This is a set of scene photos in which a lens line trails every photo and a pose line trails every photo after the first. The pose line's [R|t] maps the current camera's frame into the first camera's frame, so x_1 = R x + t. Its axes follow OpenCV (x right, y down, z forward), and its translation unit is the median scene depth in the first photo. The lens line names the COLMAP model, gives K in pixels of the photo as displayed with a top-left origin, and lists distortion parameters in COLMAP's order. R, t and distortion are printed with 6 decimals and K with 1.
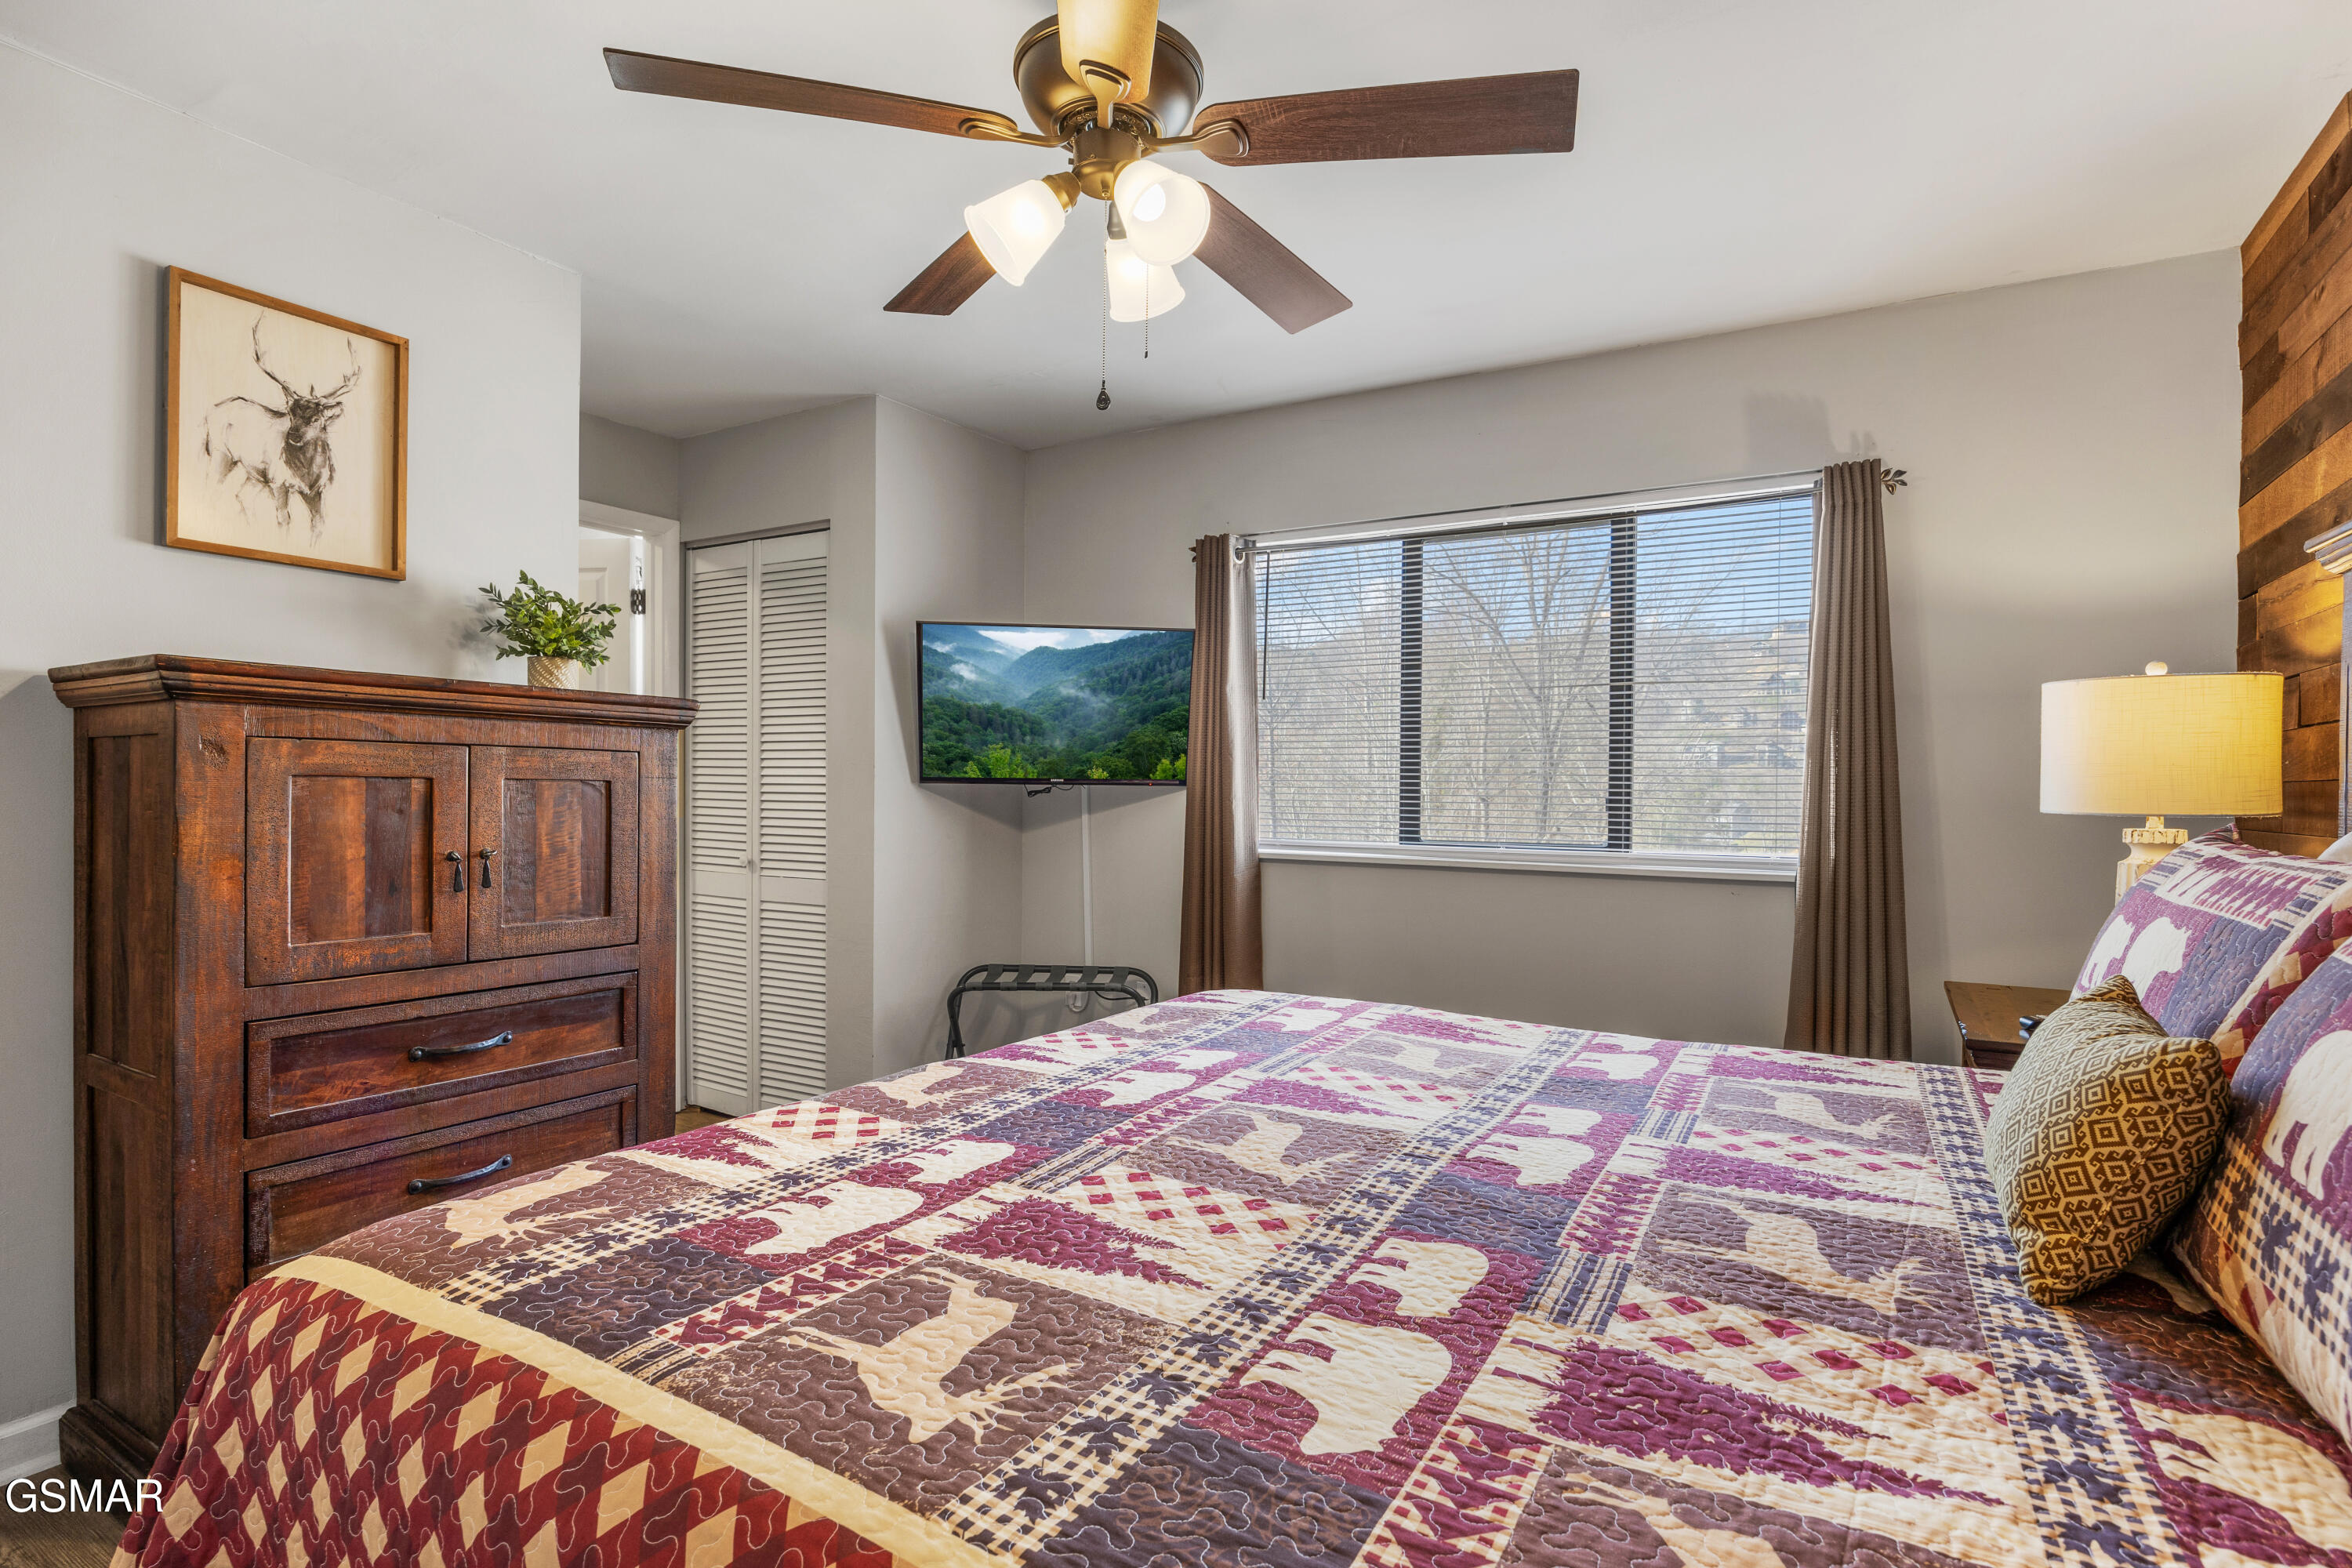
lens RADIAL K [[1148.1, 0, 1181.2], [0, 1148.1, 791.4], [0, 0, 1]] dist [-0.005391, -0.000362]
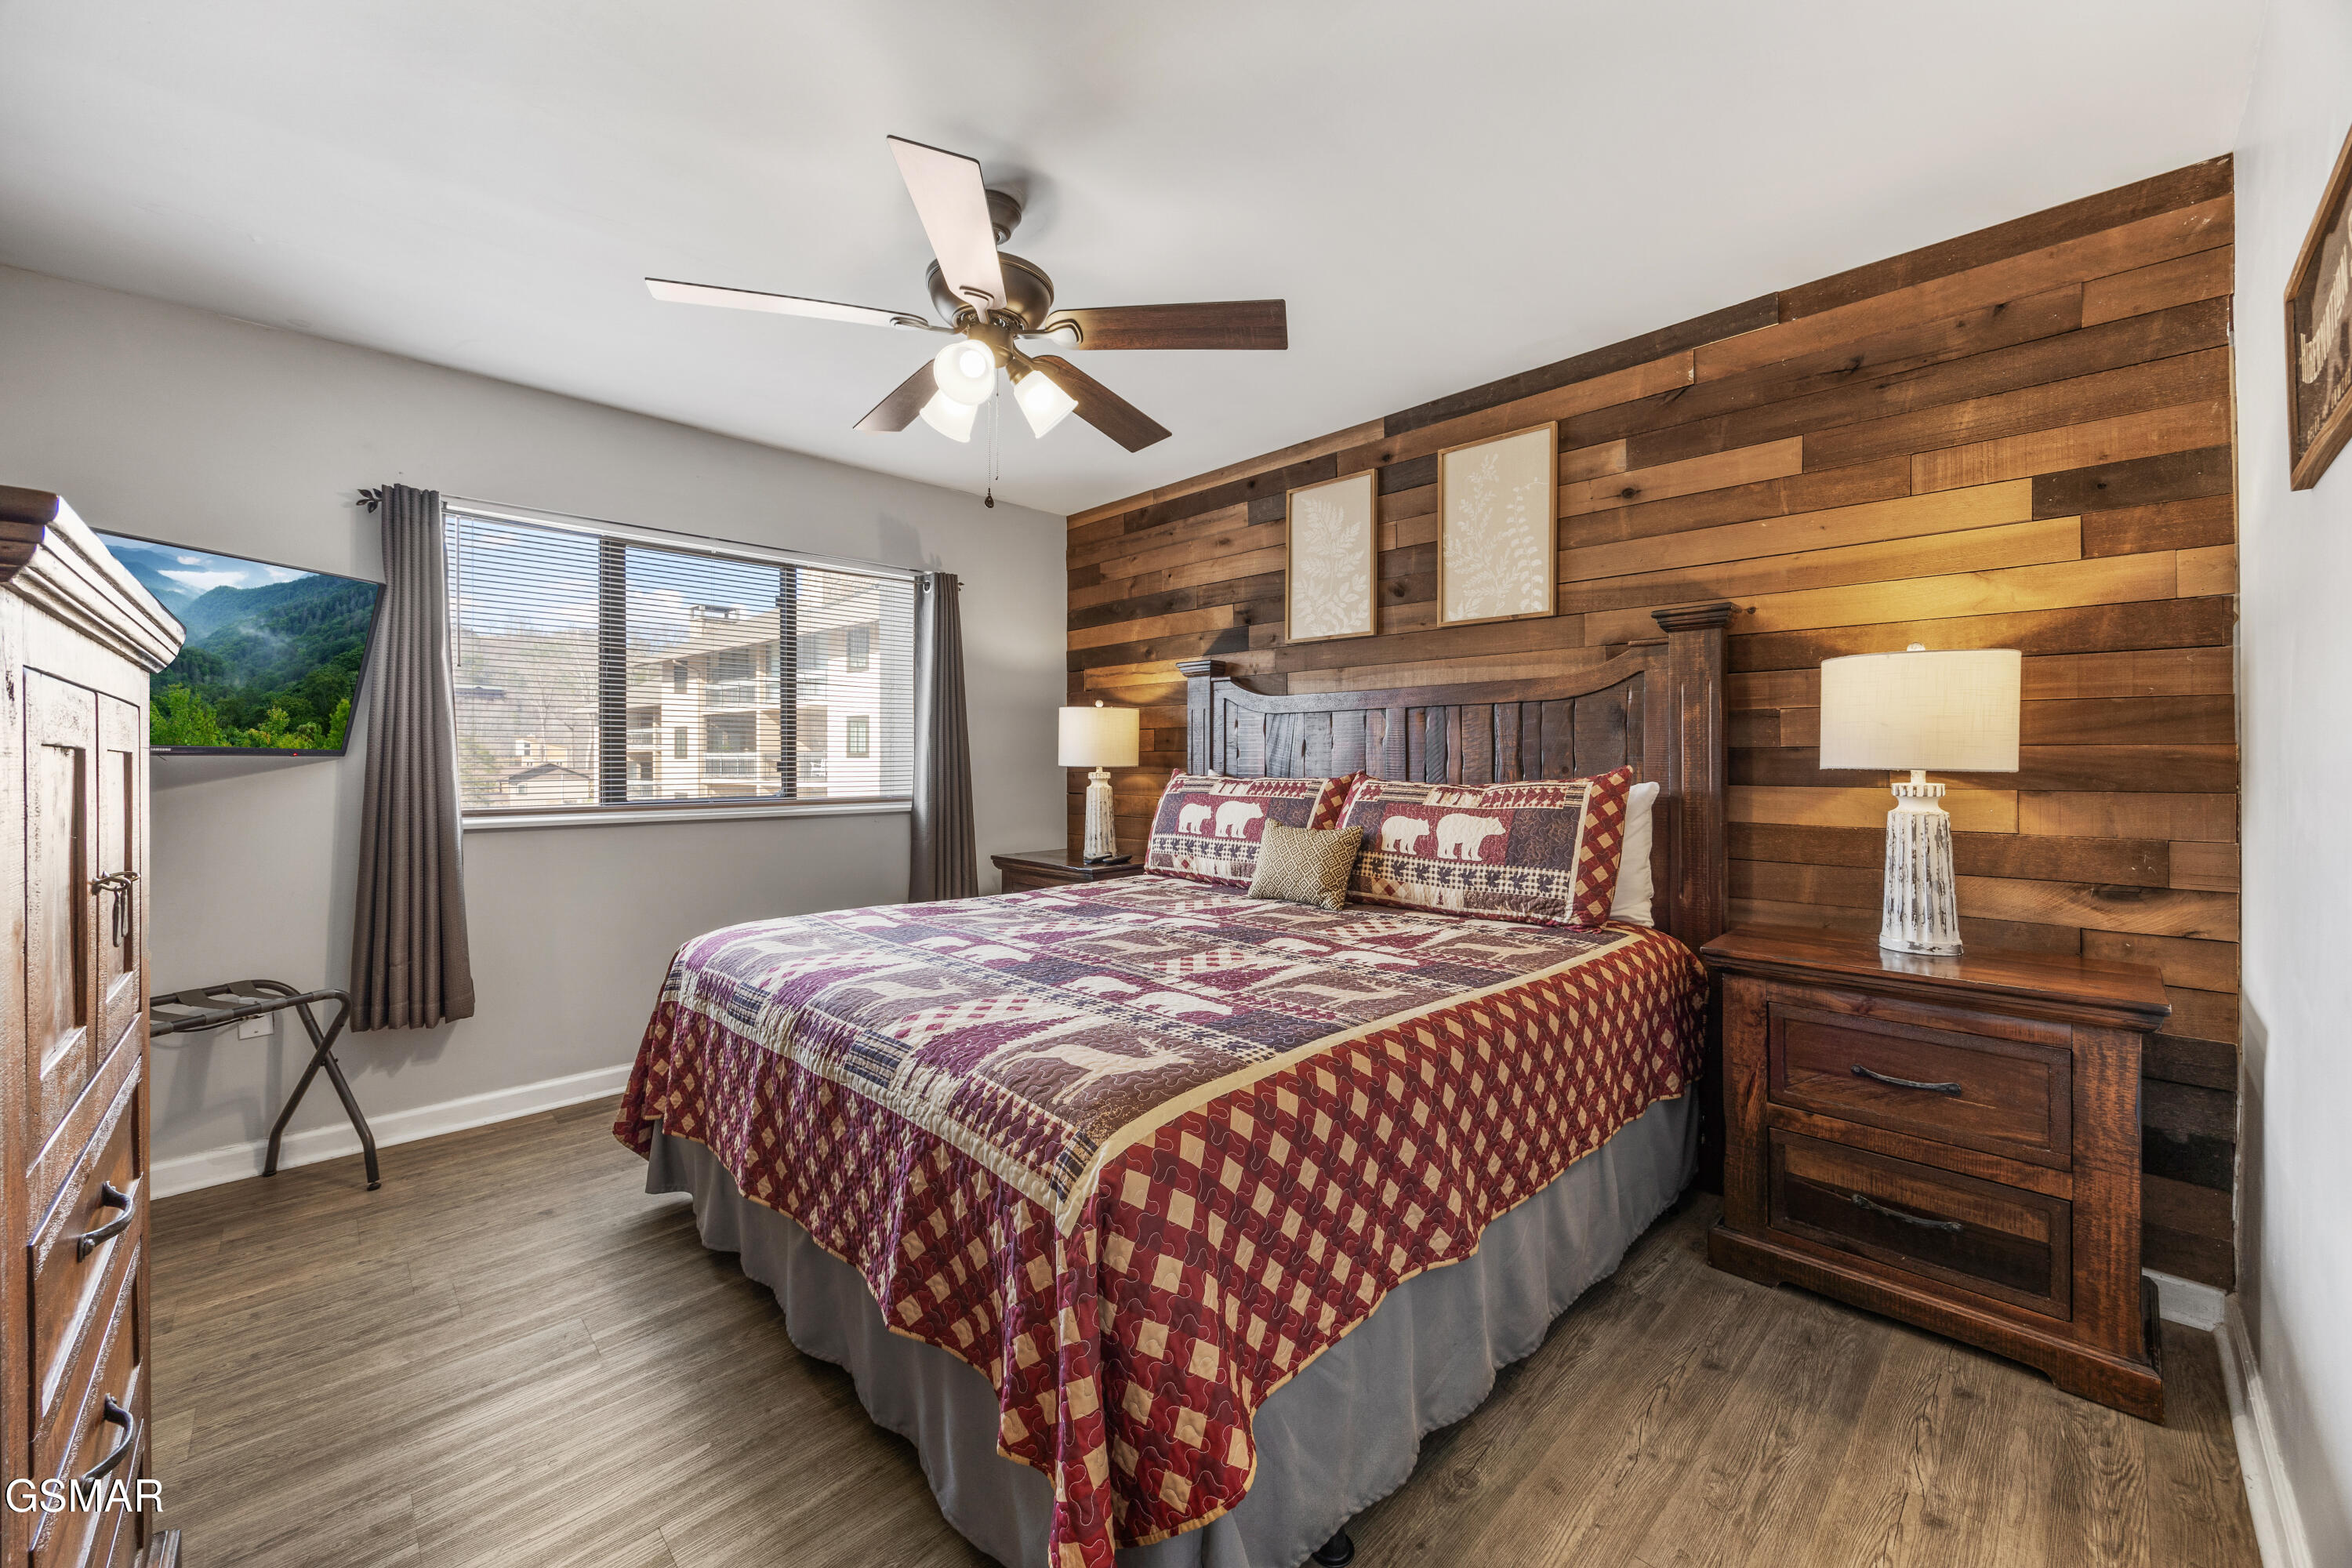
lens RADIAL K [[912.3, 0, 1179.5], [0, 912.3, 762.5], [0, 0, 1]] dist [-0.010589, 0.002332]
pose [[0.260719, -0.011412, 0.965347, -1.527148], [0.001959, 0.999934, 0.011291, -0.014210], [-0.965413, -0.001053, 0.260725, 0.591412]]
